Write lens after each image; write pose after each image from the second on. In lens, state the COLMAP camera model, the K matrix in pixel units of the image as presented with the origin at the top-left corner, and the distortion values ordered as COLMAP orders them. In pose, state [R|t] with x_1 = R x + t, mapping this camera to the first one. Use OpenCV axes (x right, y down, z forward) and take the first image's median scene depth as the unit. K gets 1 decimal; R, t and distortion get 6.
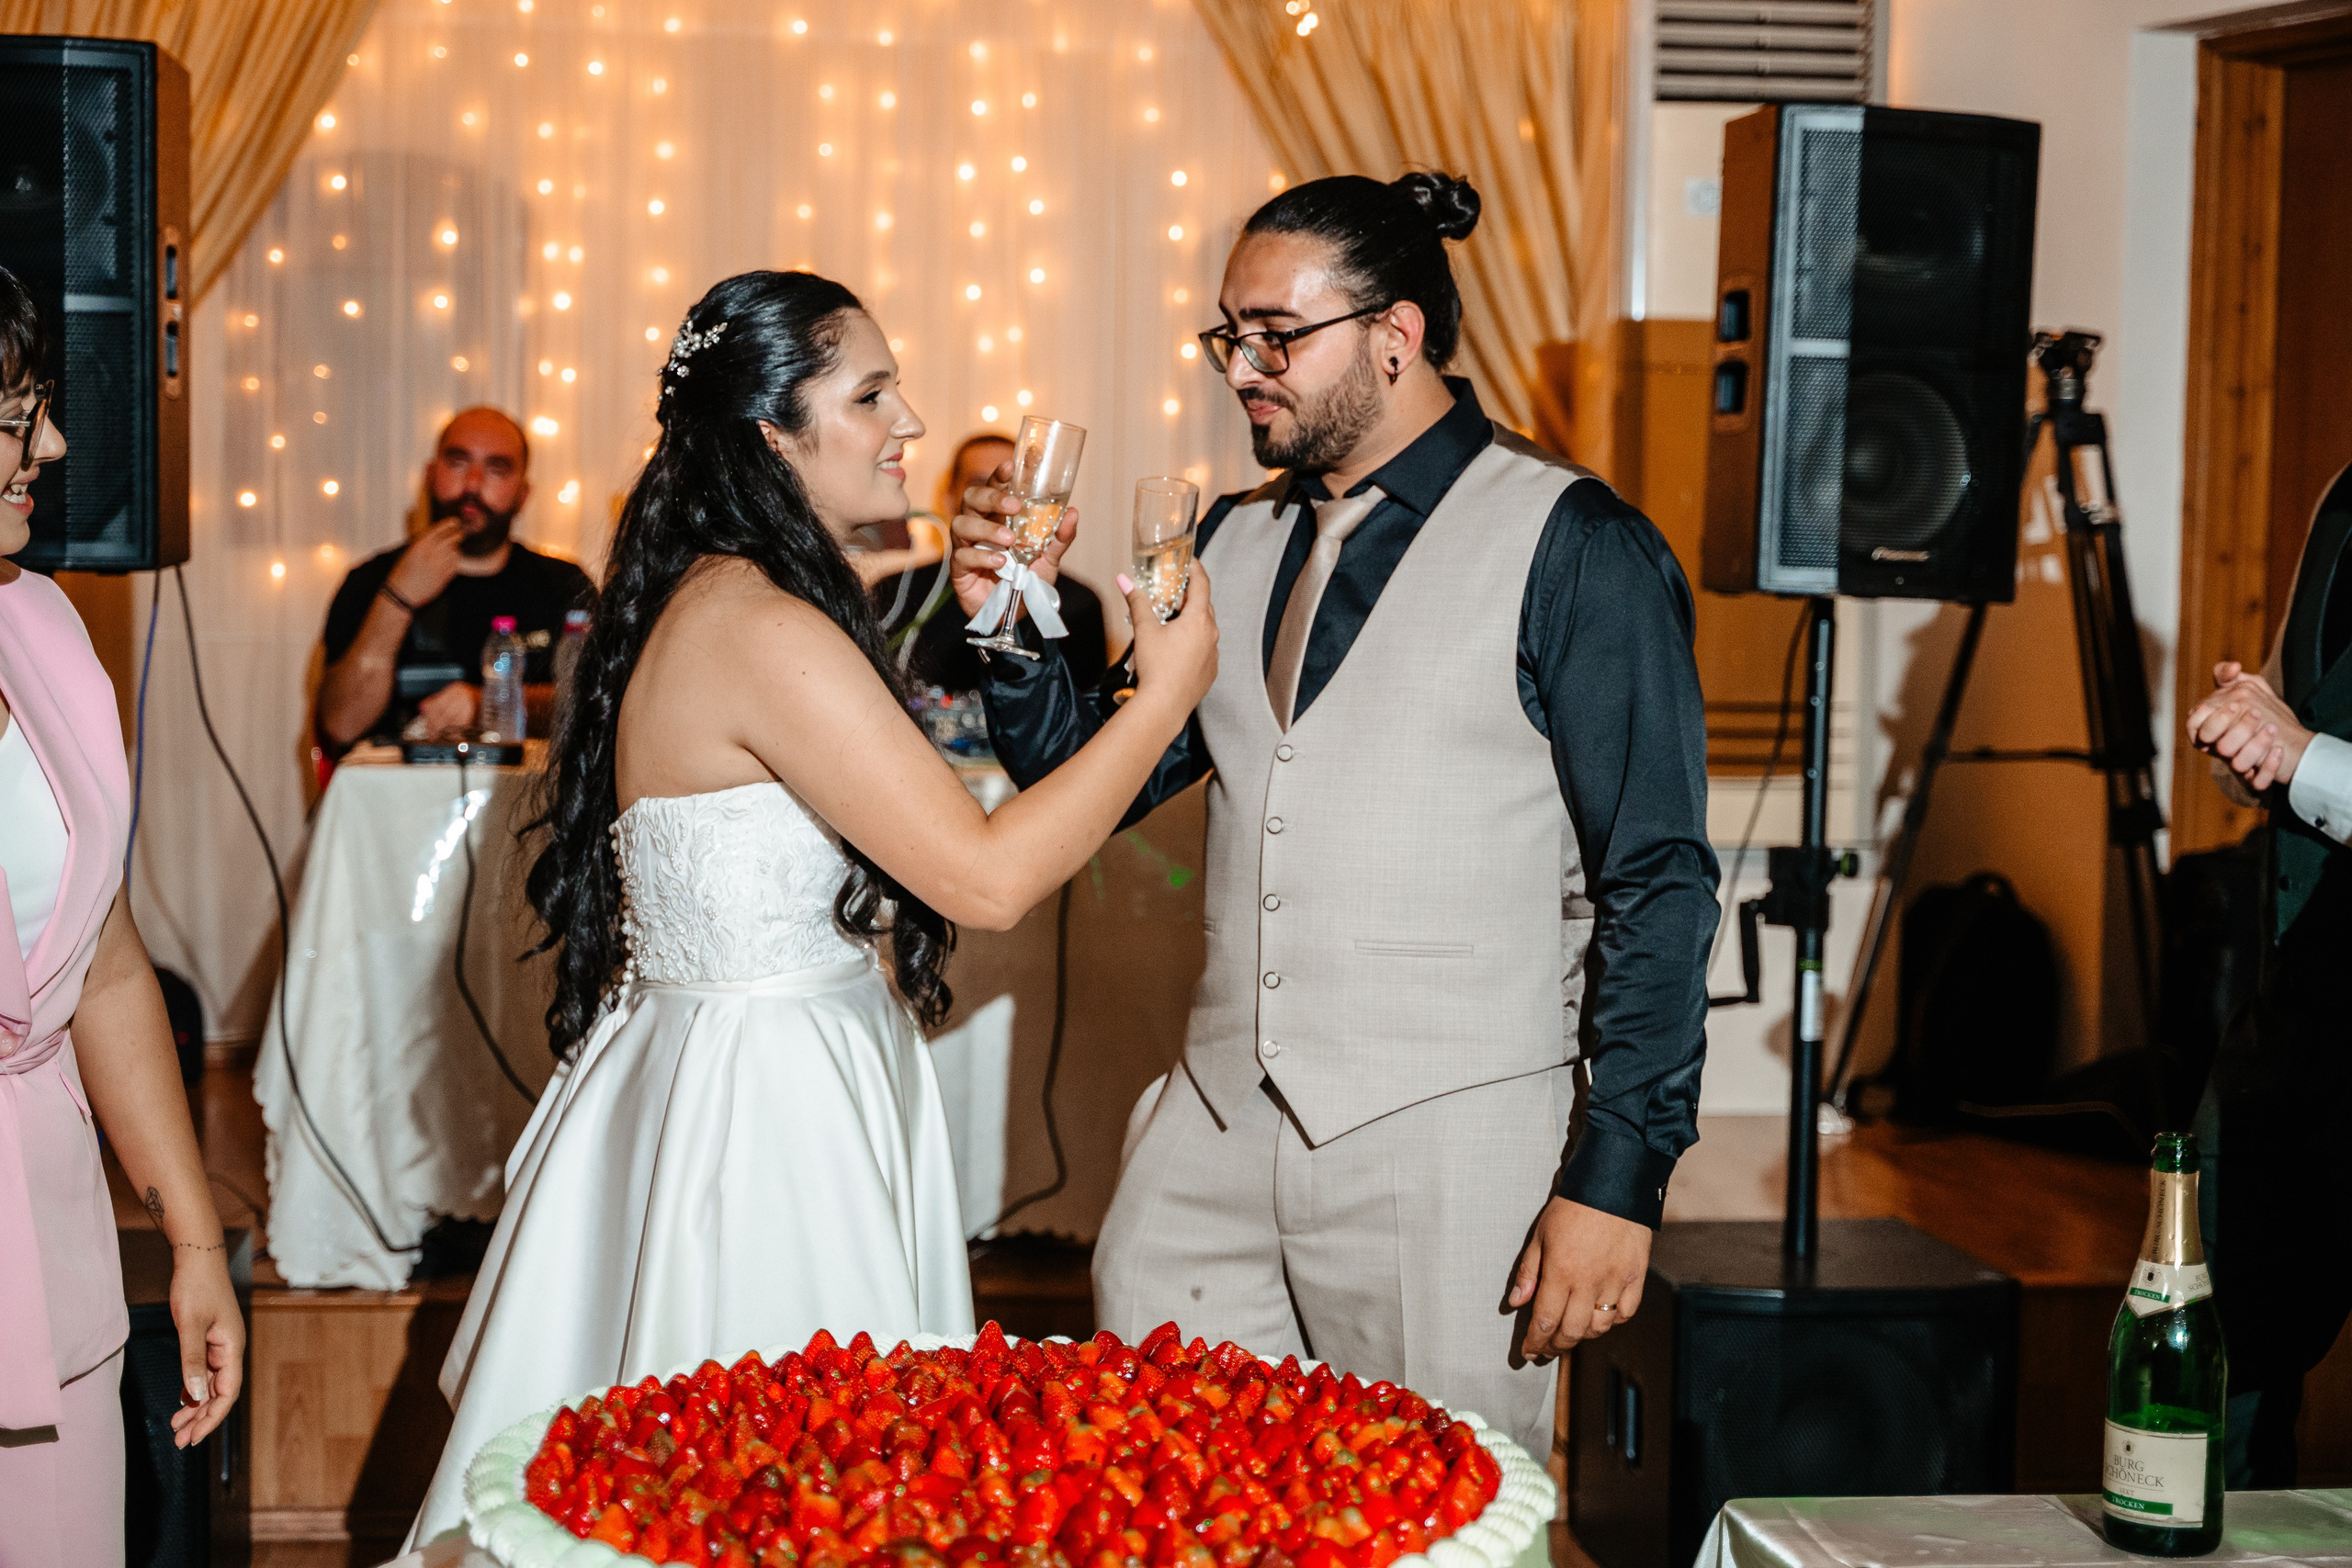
lens RADIAL K [[3701.9, 0, 1169.1], [0, 3701.9, 791.2], [0, 0, 1]] dist [-0.005796, 0.000000]
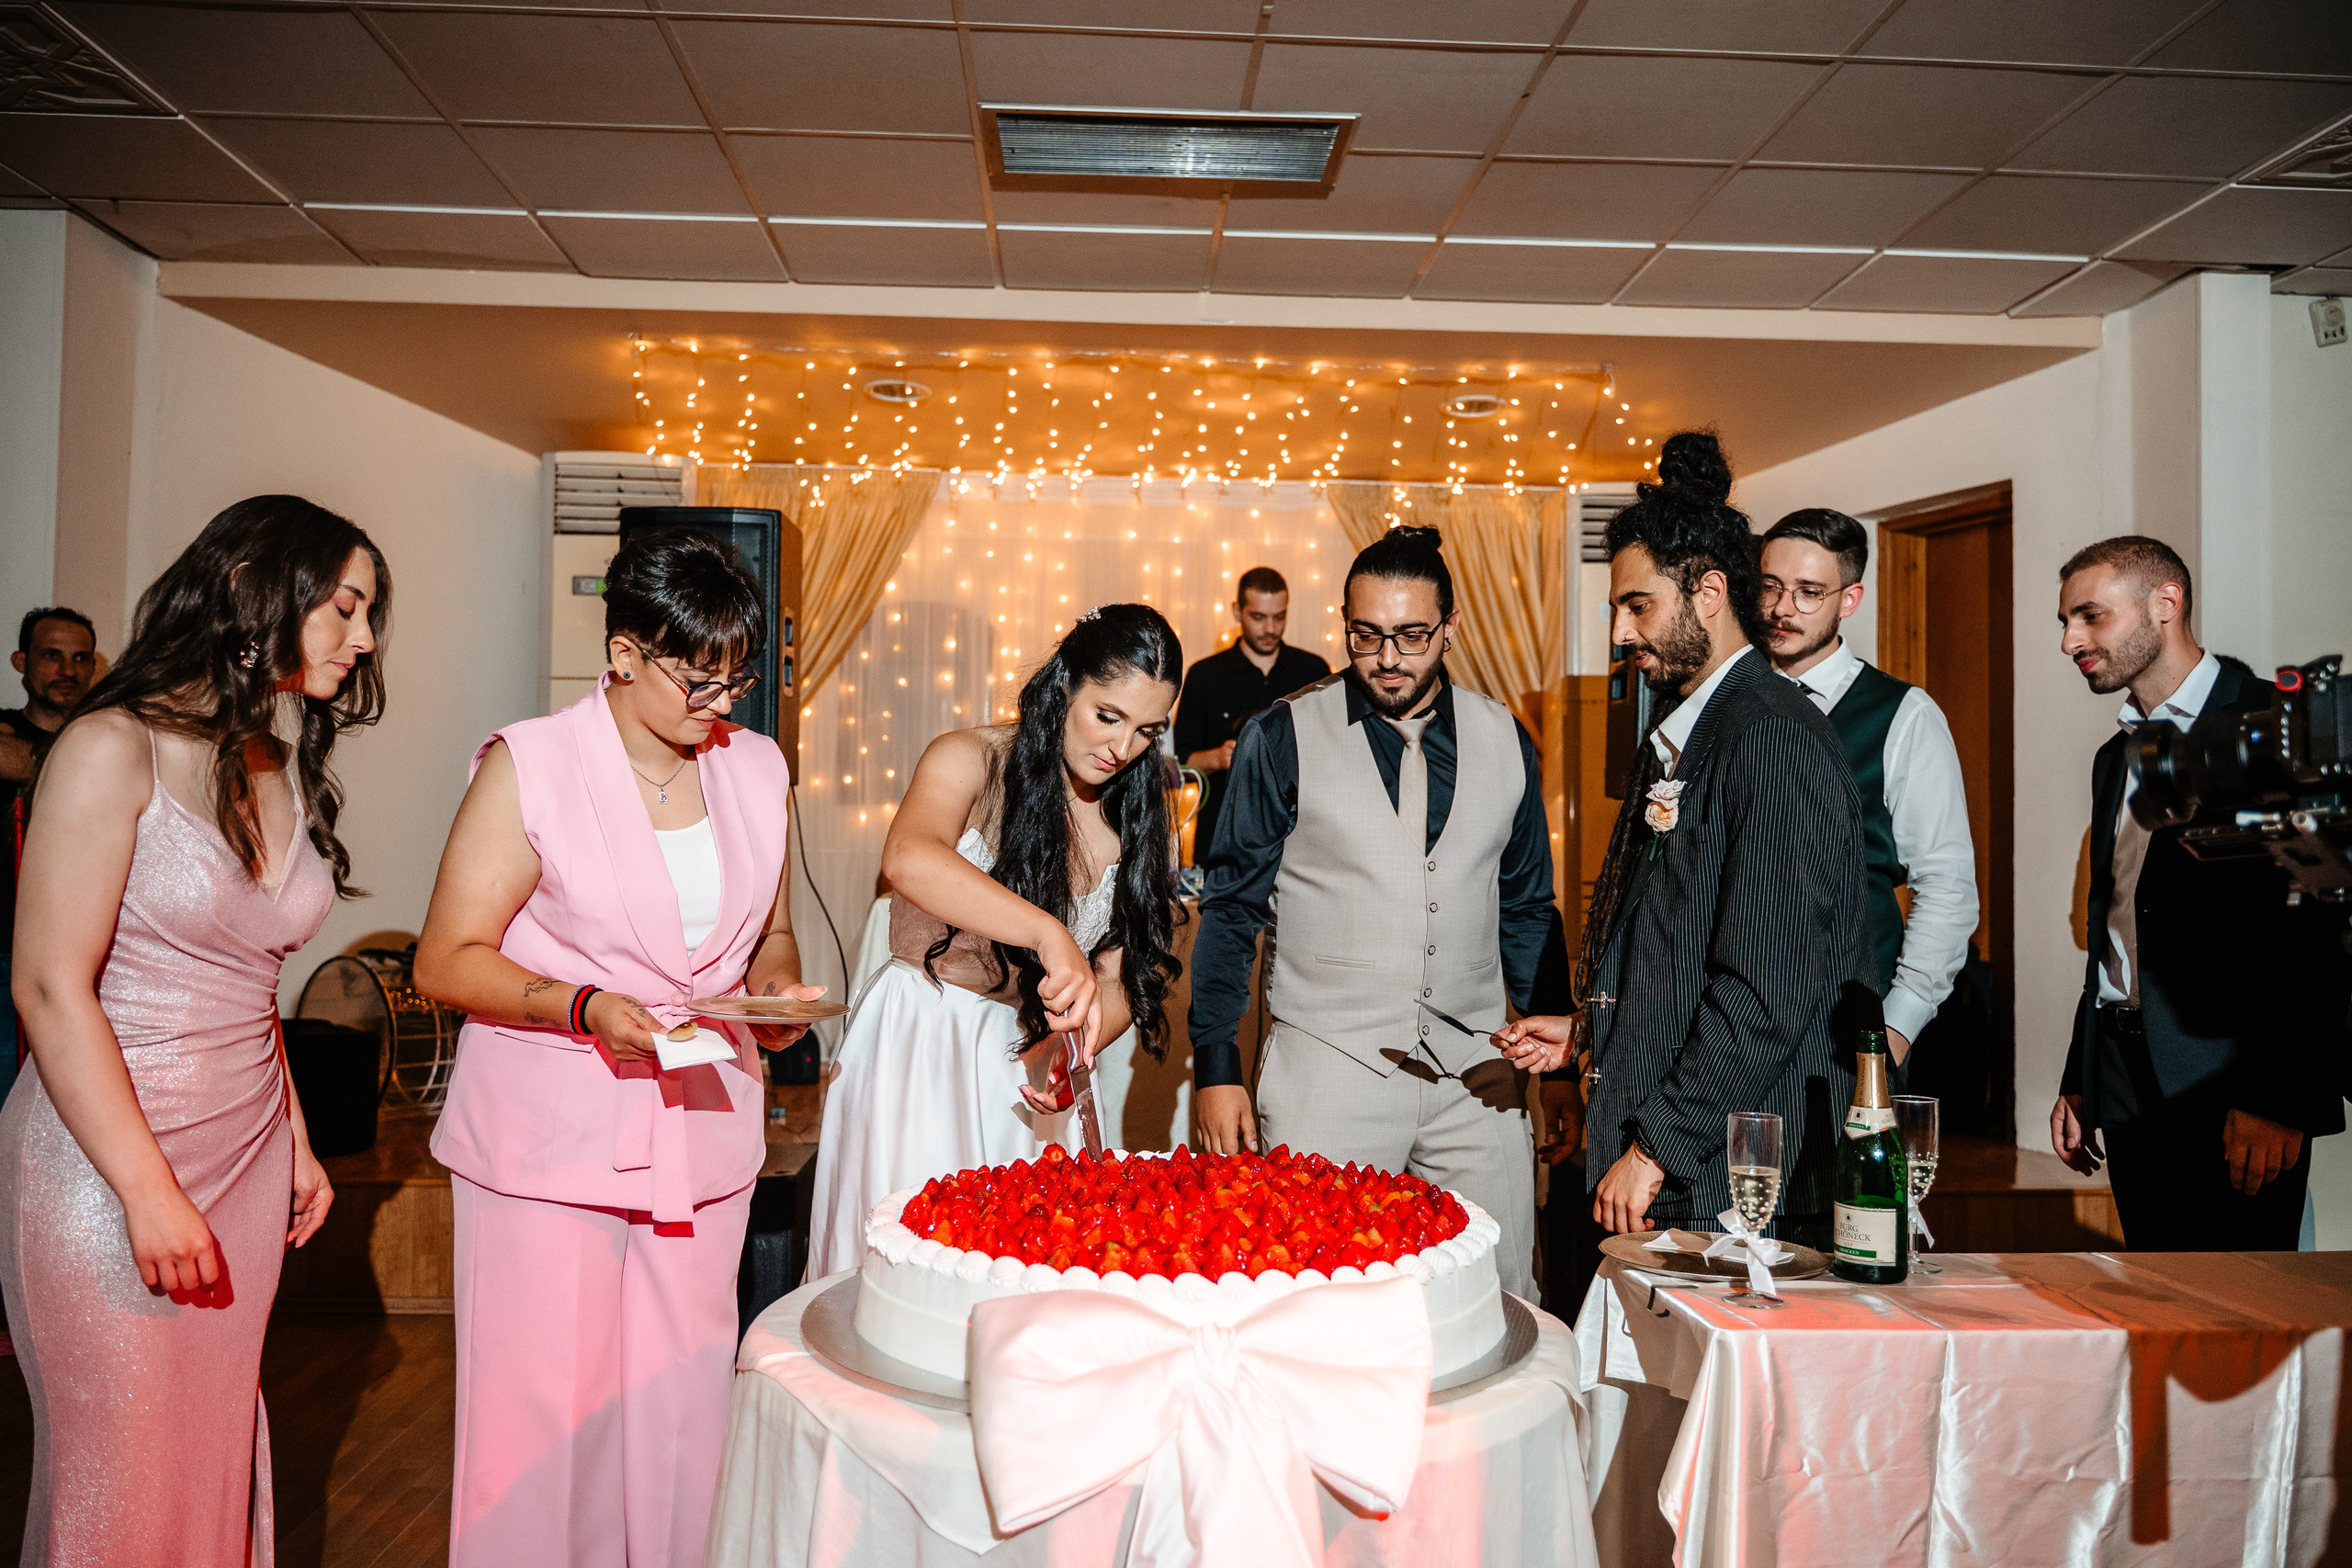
lens RADIAL K [[1893.1, 0, 1172.2], [0, 1893.1, 792.7], [0, 0, 1]] dist [-0.000479, -0.007545]
pose [[0.995531, -0.008956, -0.094005, 0.018572], [-0.000339, 0.995147, -0.098399, 0.036768], [0.094431, 0.097991, 0.990697, 0.051444]]
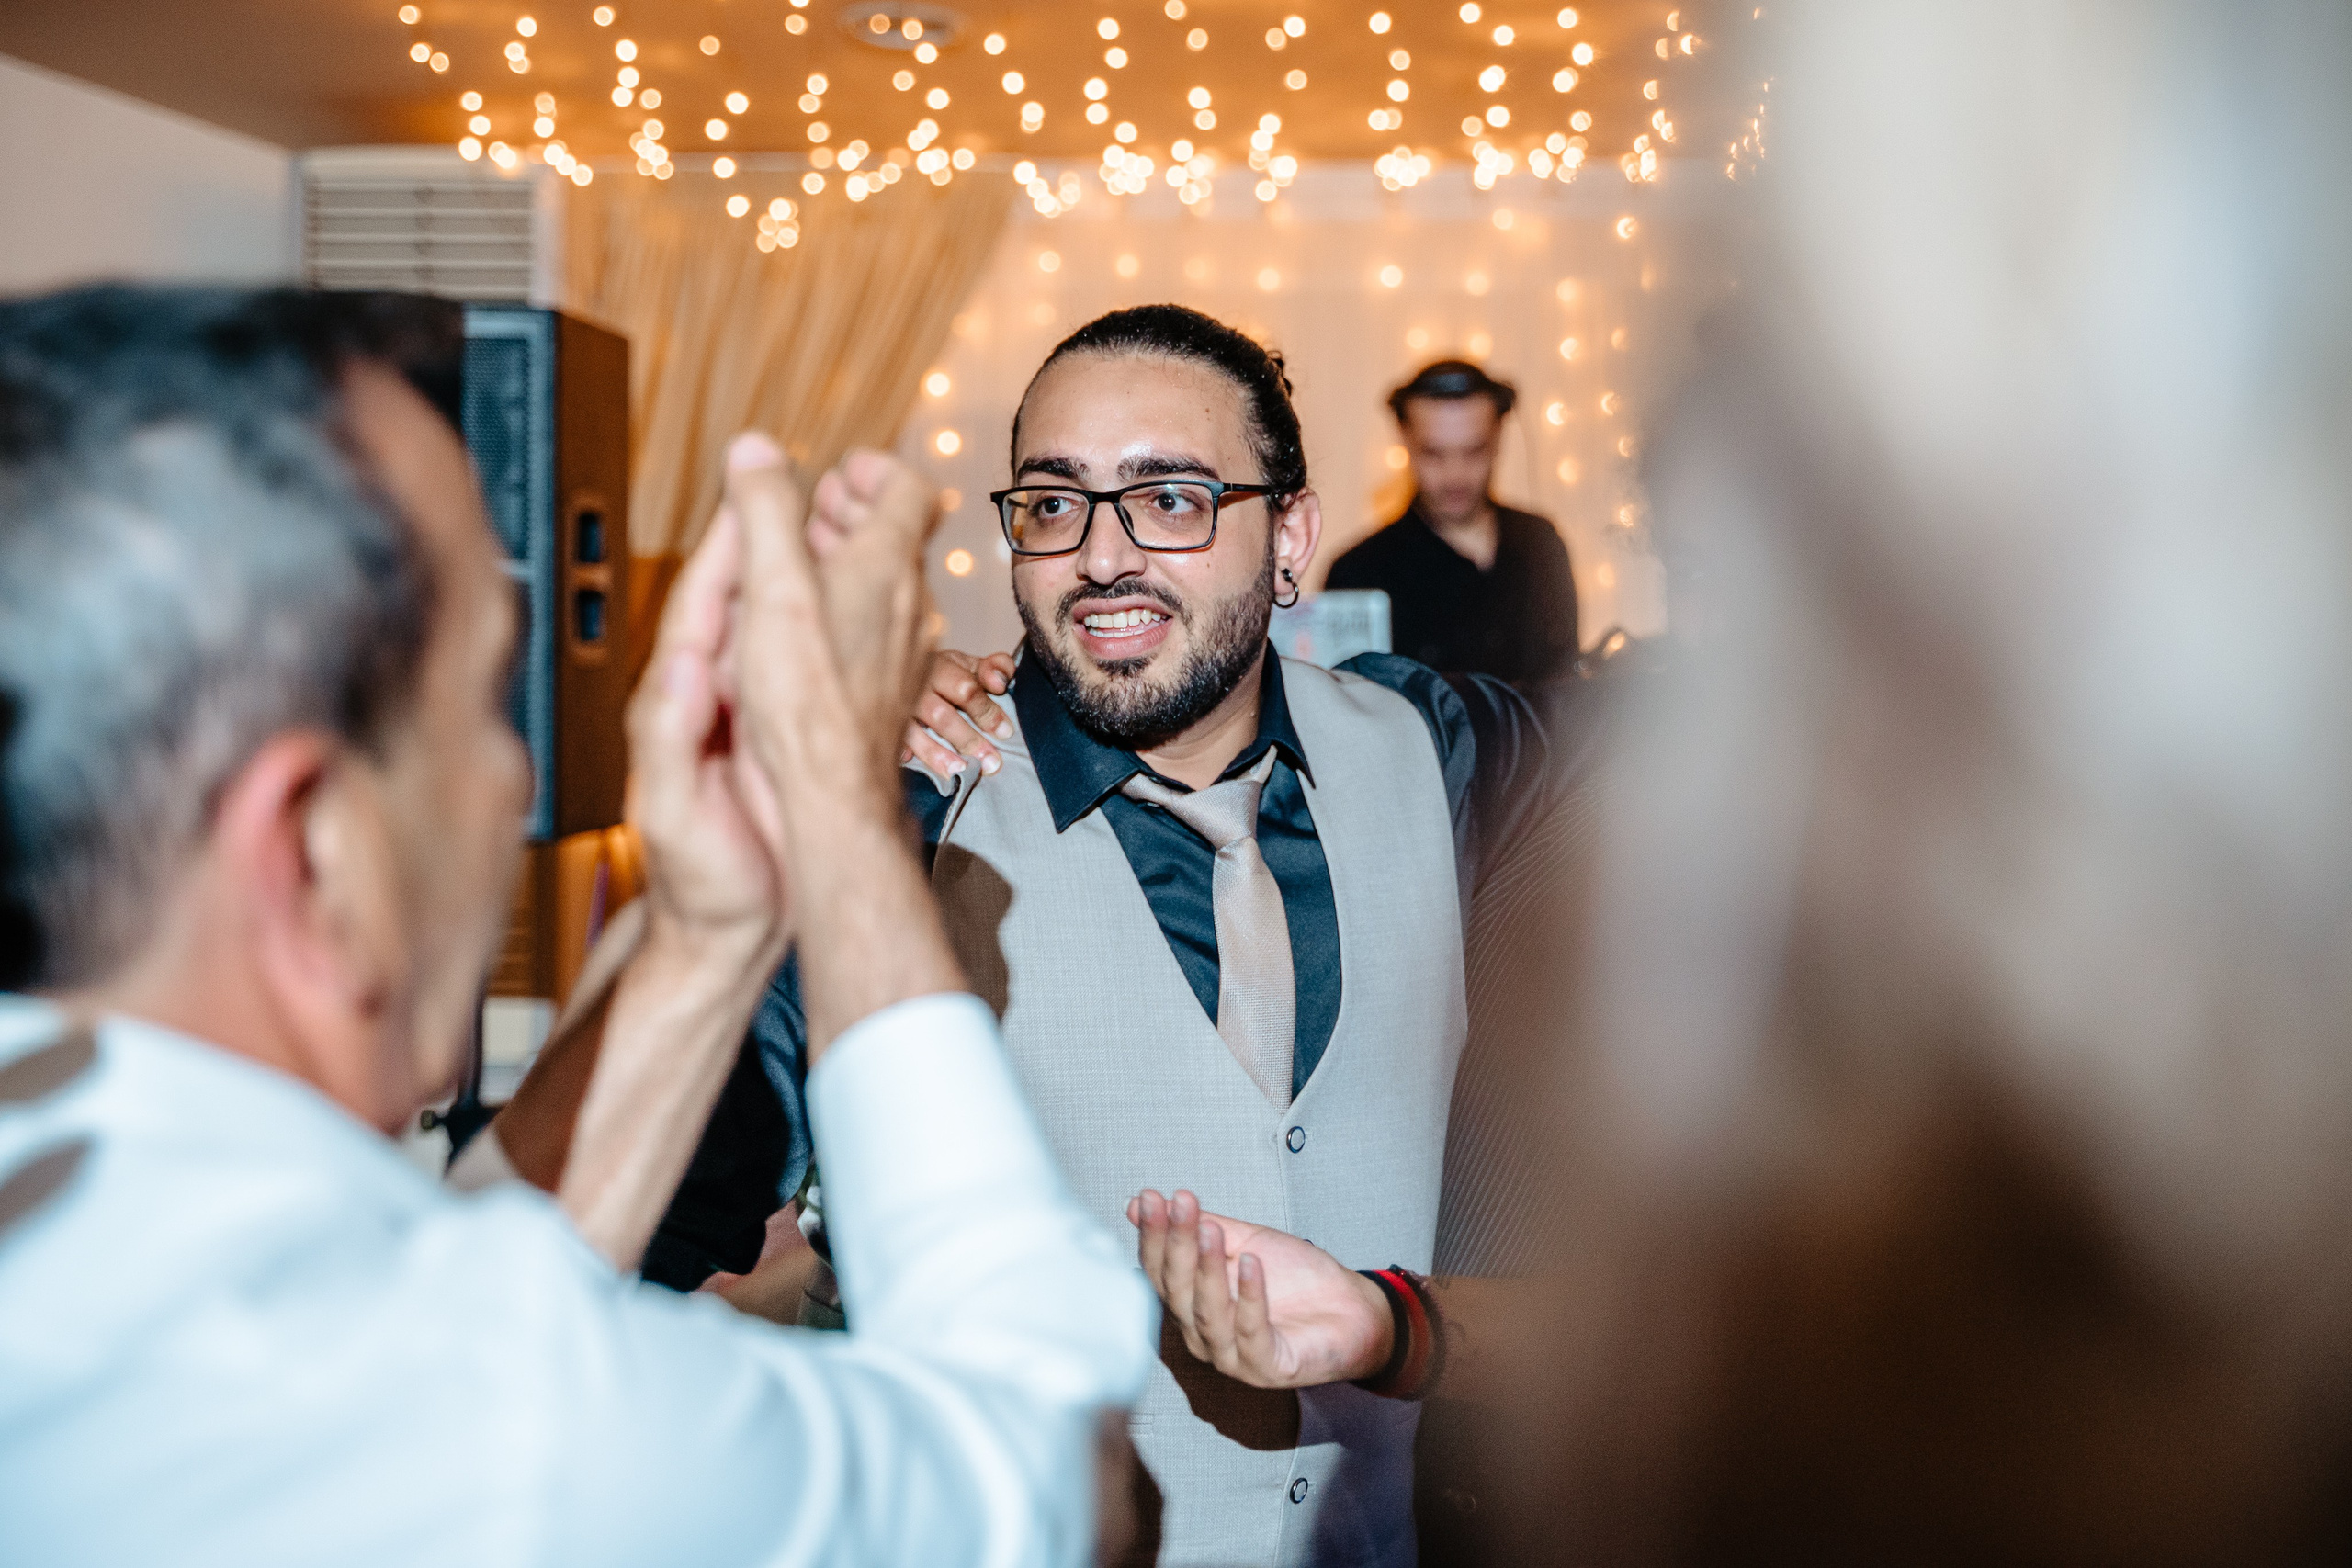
lens RADIAL K [[3301.4, 0, 1183.8], [0, 3301.4, 786.2], [0, 0, 1]] dist [0.003889, 0.000000]
pose [[0.972636, -0.005550, -0.232269, 0.080982], [-0.007011, 0.998558, -0.053218, -0.027016], [0.232229, 0.053390, 0.971195, 0.172002]]
